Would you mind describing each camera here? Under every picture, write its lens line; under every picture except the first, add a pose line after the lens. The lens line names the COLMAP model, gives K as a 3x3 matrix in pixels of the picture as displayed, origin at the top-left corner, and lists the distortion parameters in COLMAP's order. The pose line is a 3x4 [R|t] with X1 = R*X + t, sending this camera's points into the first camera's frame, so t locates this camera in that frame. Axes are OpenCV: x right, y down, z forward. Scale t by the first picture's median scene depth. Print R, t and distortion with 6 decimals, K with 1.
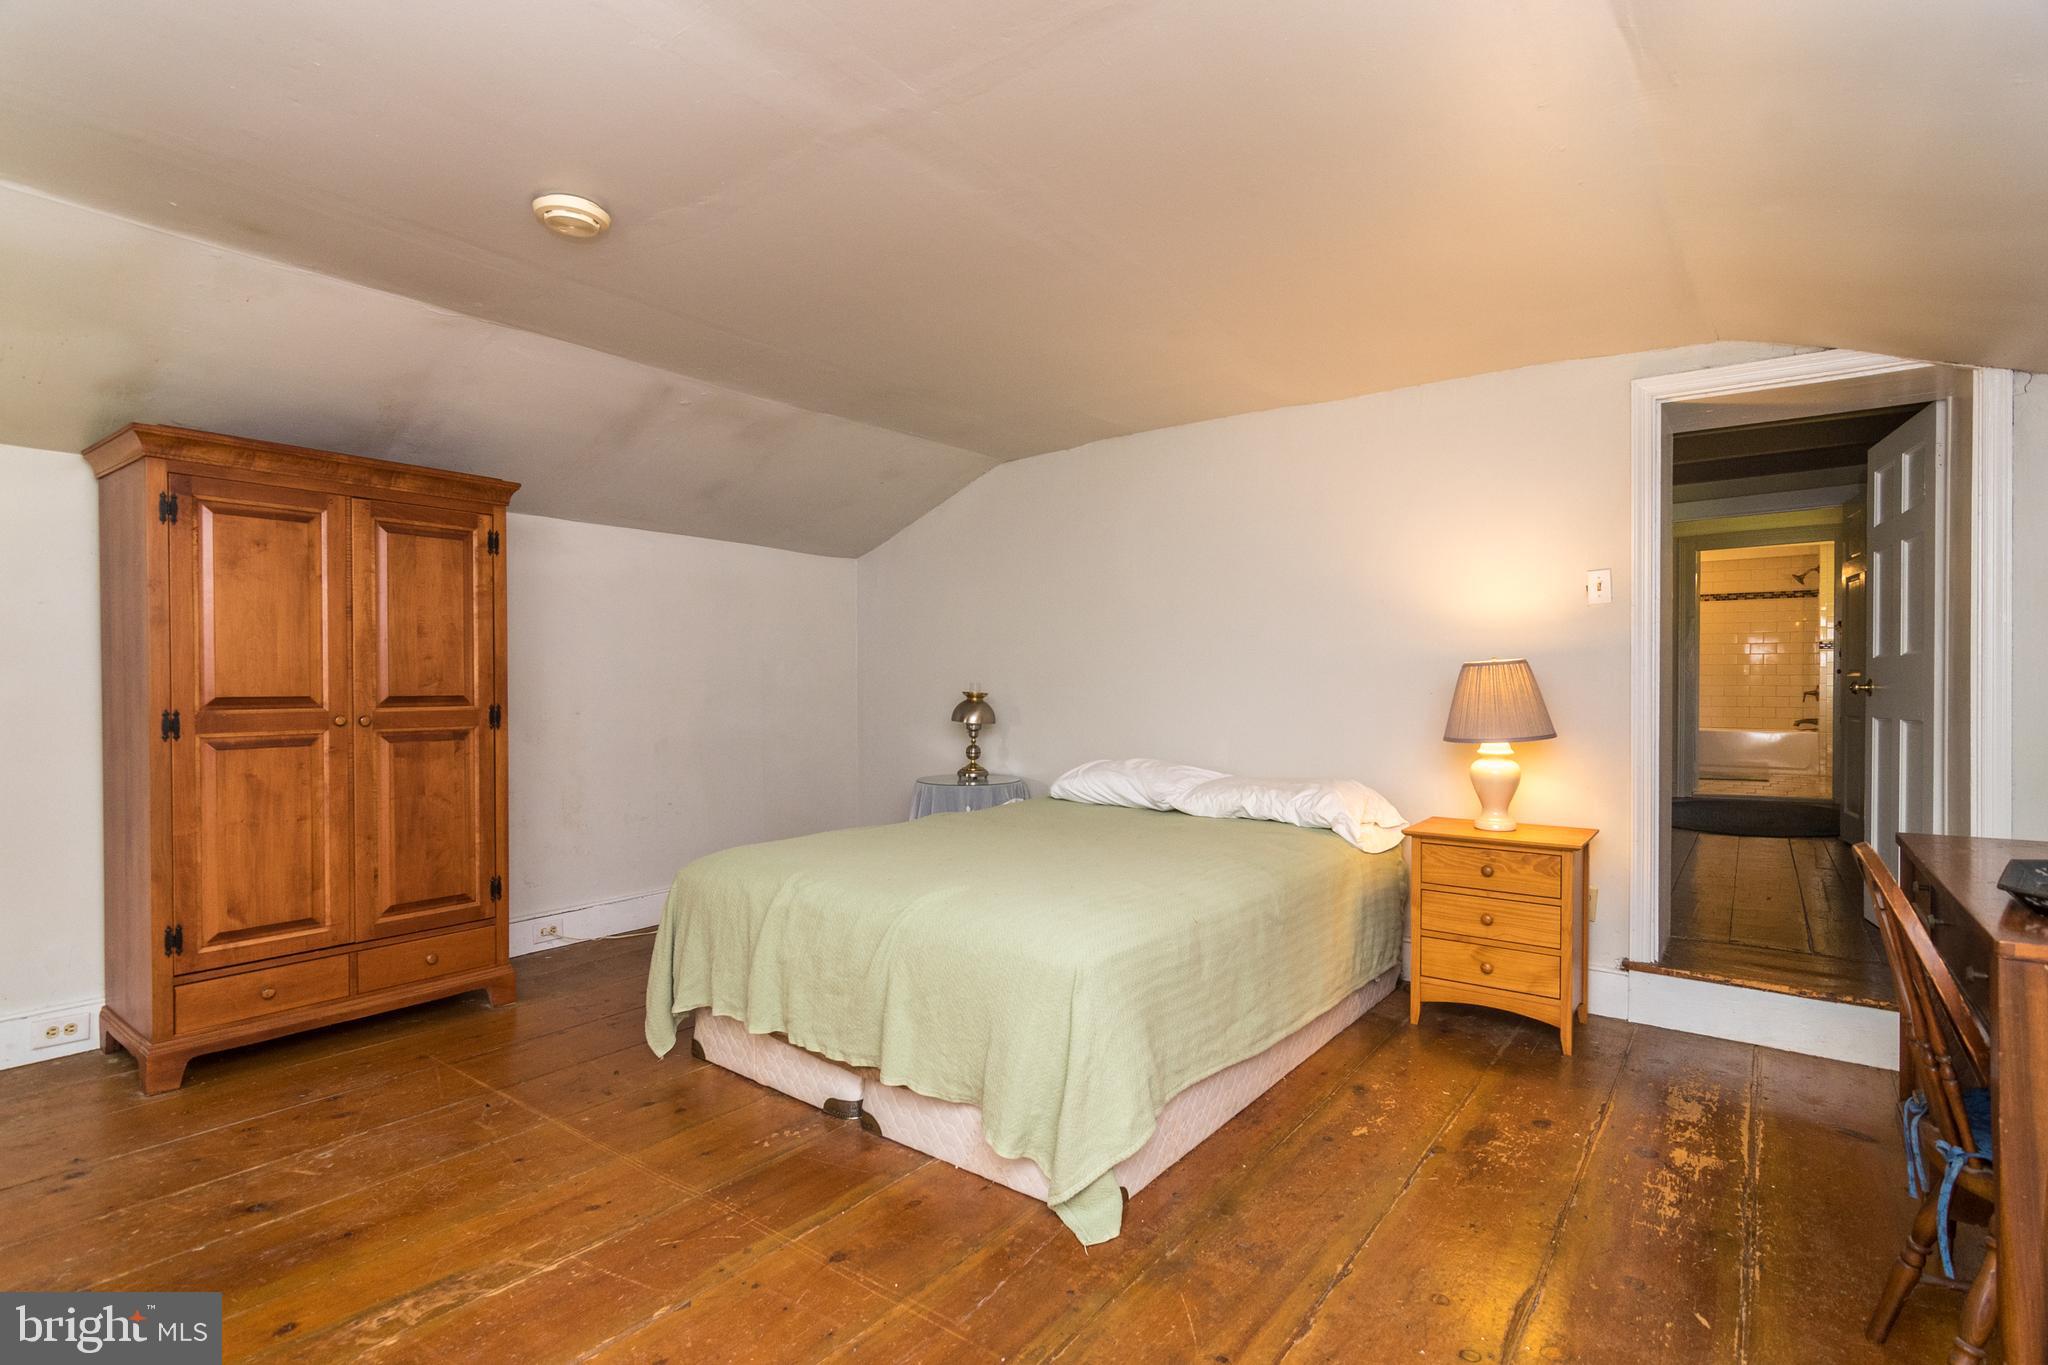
lens RADIAL K [[1007.1, 0, 1019.2], [0, 1007.1, 683.0], [0, 0, 1]] dist [-0.001702, 0.000717]
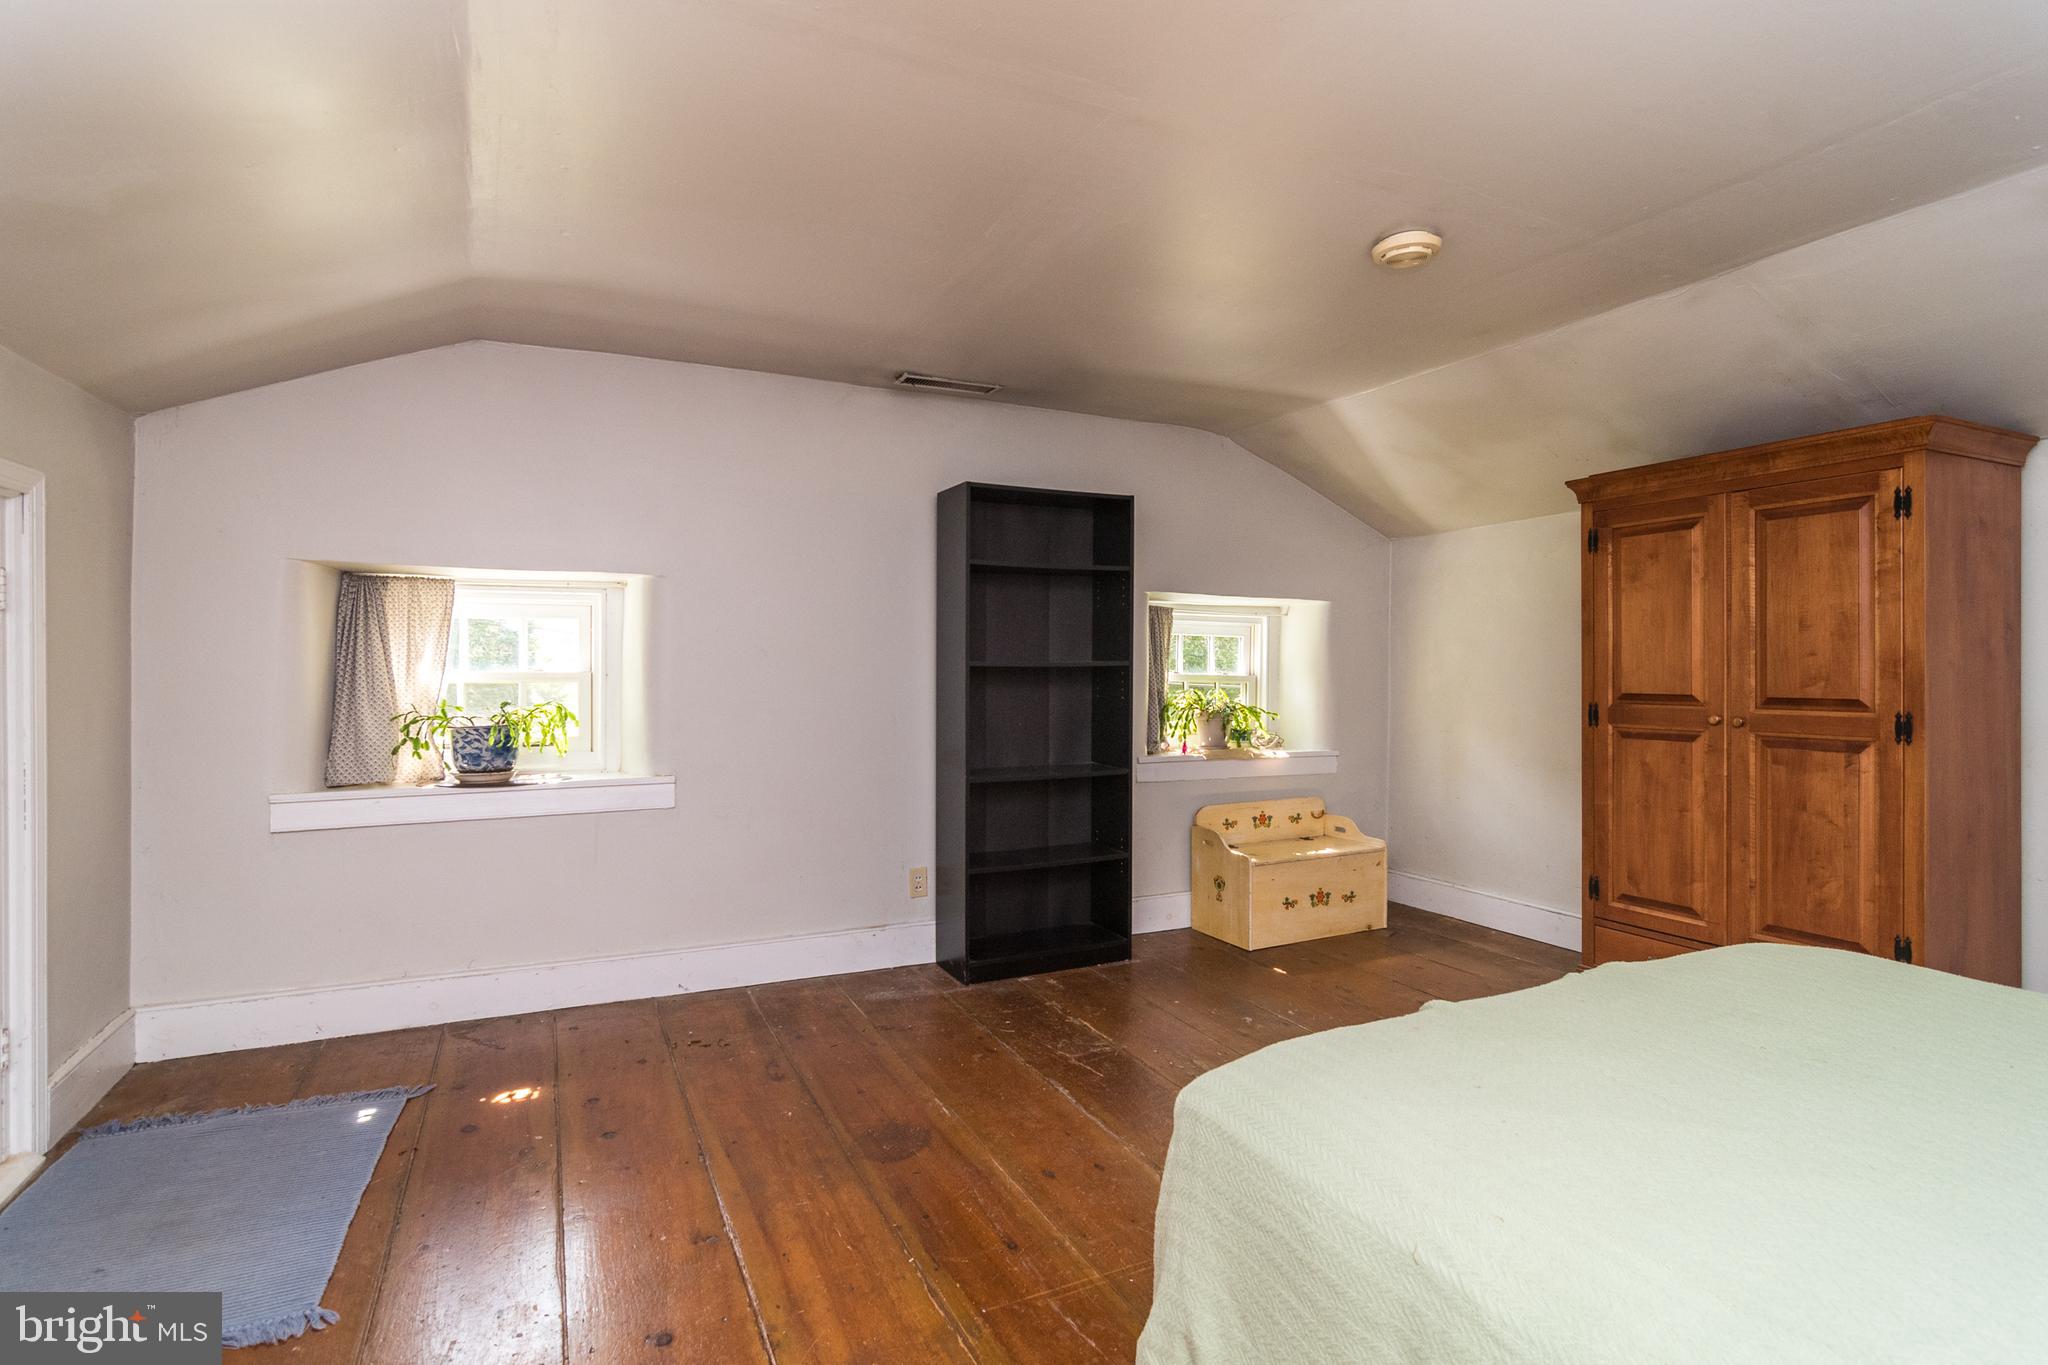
lens RADIAL K [[1007.1, 0, 1021.6], [0, 1007.1, 676.5], [0, 0, 1]] dist [-0.001702, 0.000717]
pose [[-0.457342, 0.002428, -0.889287, 0.527058], [-0.004248, 0.999979, 0.004915, -0.007623], [0.889281, 0.006026, -0.457322, 0.840165]]
